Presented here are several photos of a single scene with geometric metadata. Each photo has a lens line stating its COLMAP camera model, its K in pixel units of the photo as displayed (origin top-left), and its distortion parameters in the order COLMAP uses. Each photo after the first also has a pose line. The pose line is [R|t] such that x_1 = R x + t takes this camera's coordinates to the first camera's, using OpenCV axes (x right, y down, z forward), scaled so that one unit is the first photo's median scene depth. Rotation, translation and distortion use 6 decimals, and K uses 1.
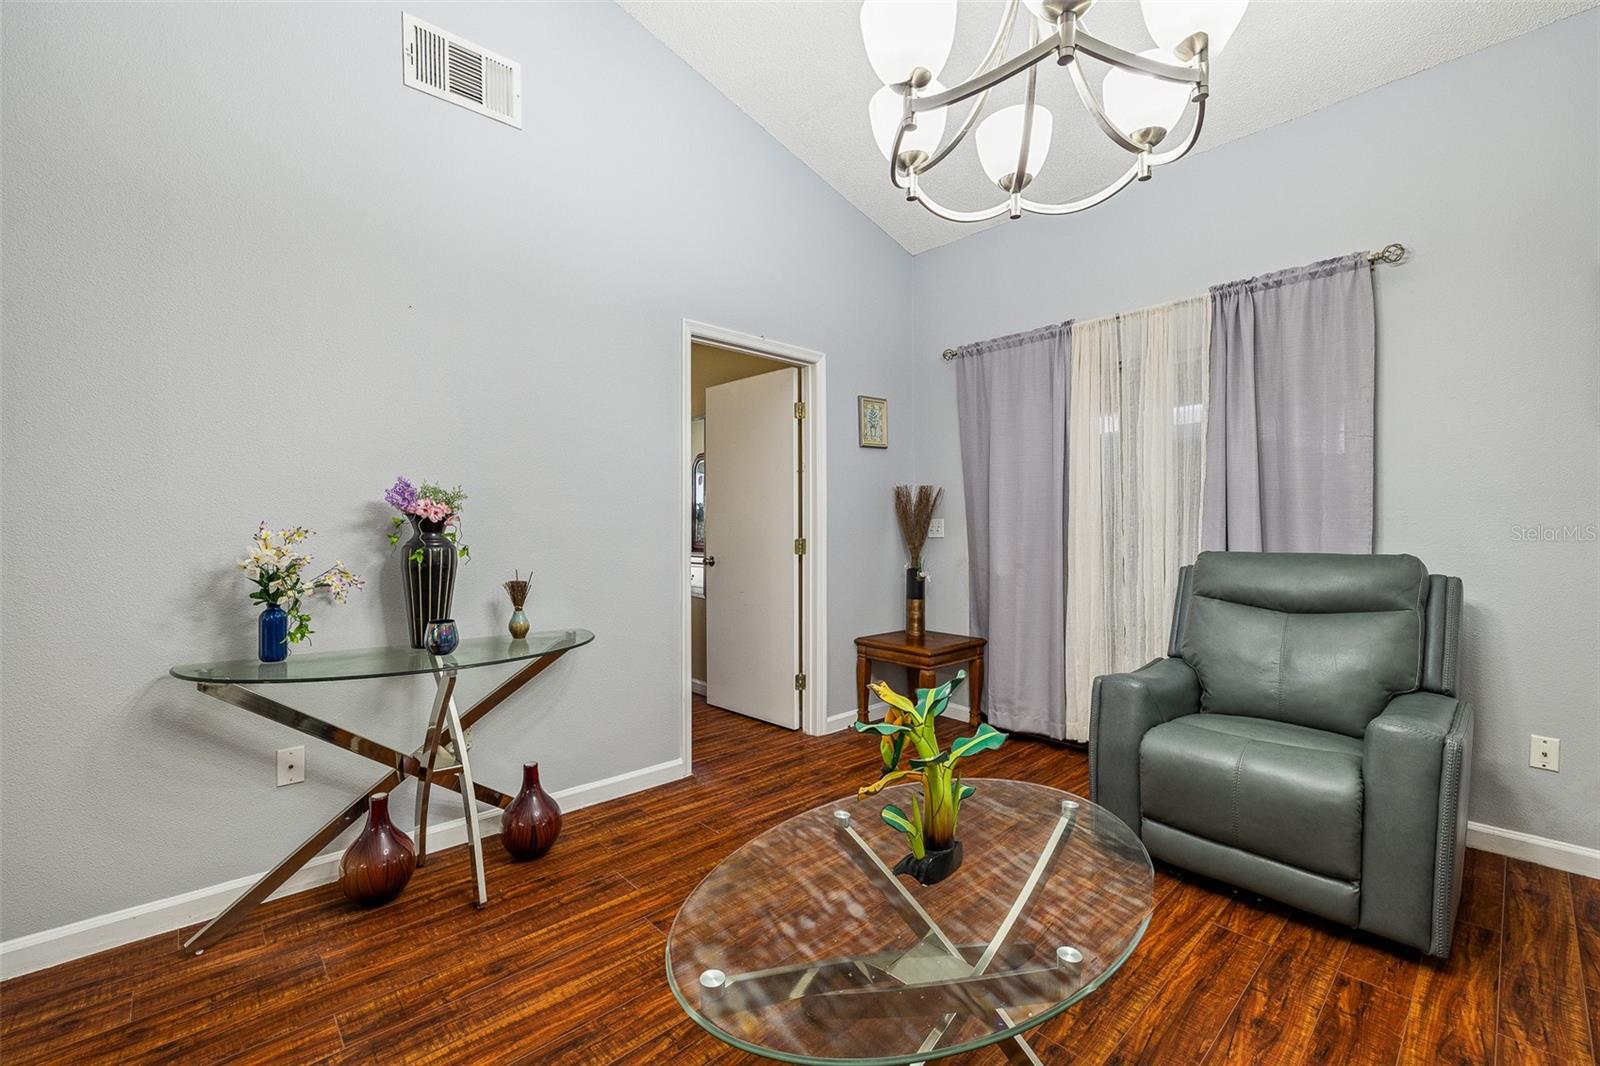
lens RADIAL K [[678.1, 0, 792.2], [0, 678.1, 532.0], [0, 0, 1]] dist [0.001843, 0.000564]
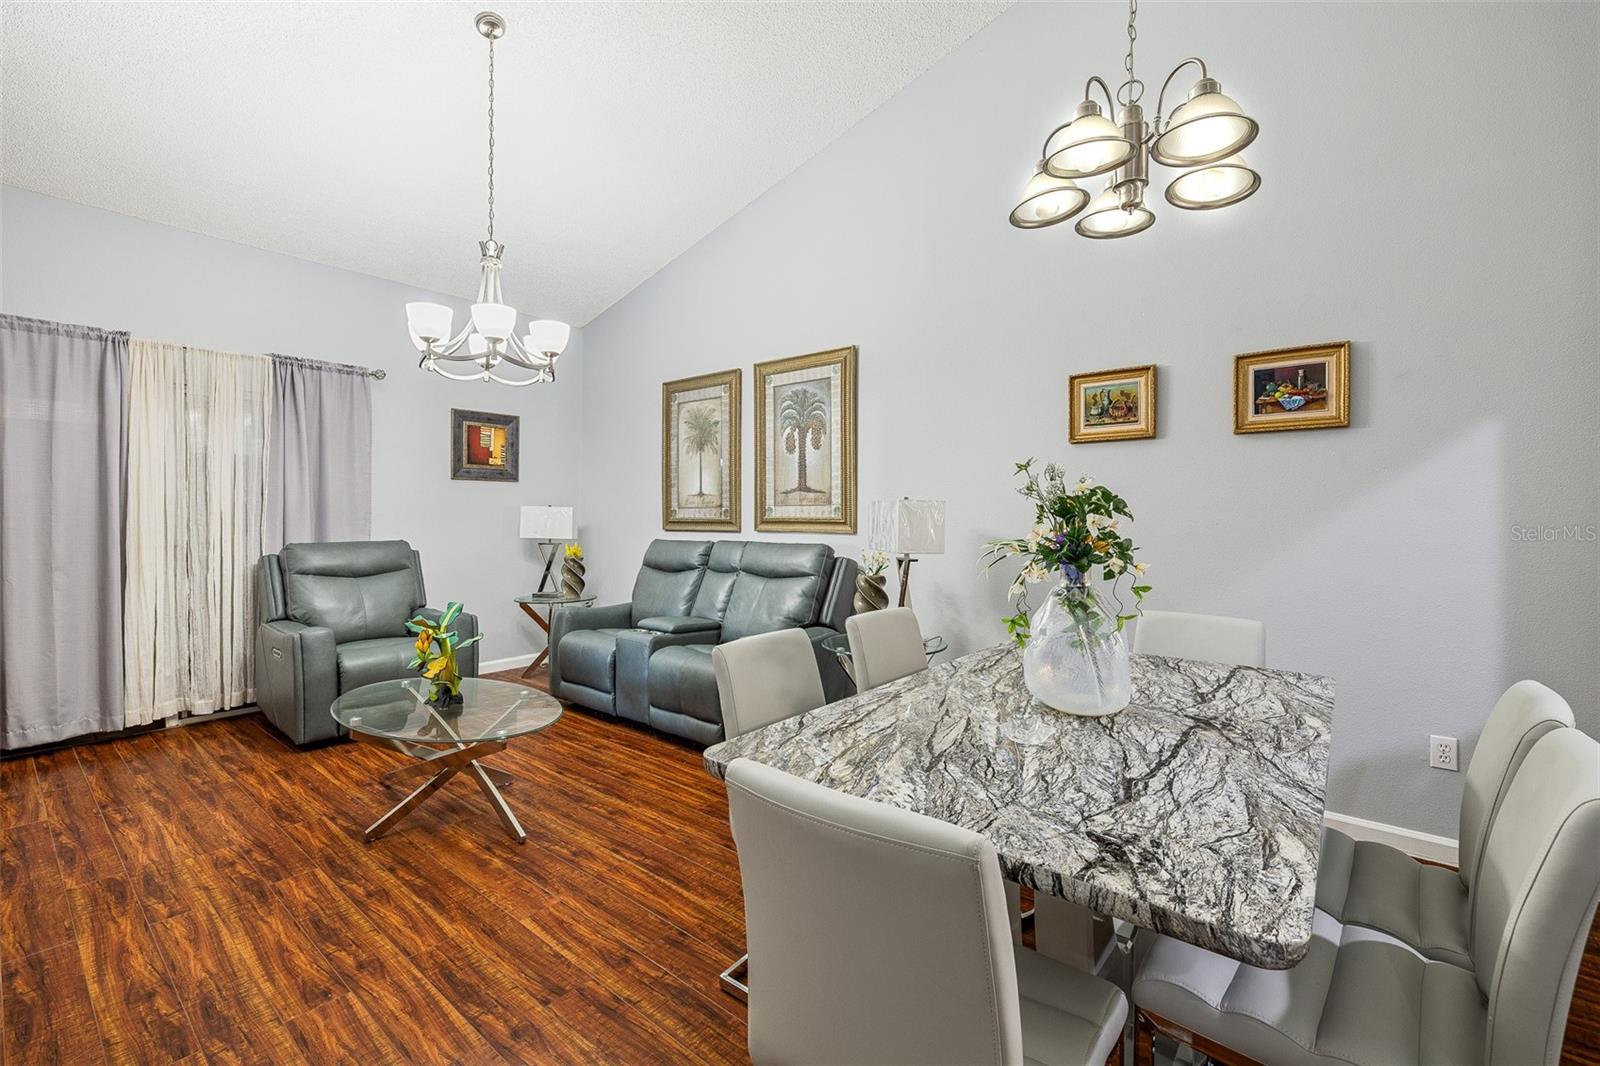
lens RADIAL K [[678.1, 0, 796.4], [0, 678.1, 520.5], [0, 0, 1]] dist [0.001843, 0.000564]
pose [[-0.129282, -0.009416, 0.991563, -1.013561], [0.000295, 0.999955, 0.009534, -0.035315], [-0.991608, 0.001525, -0.129274, 0.127898]]
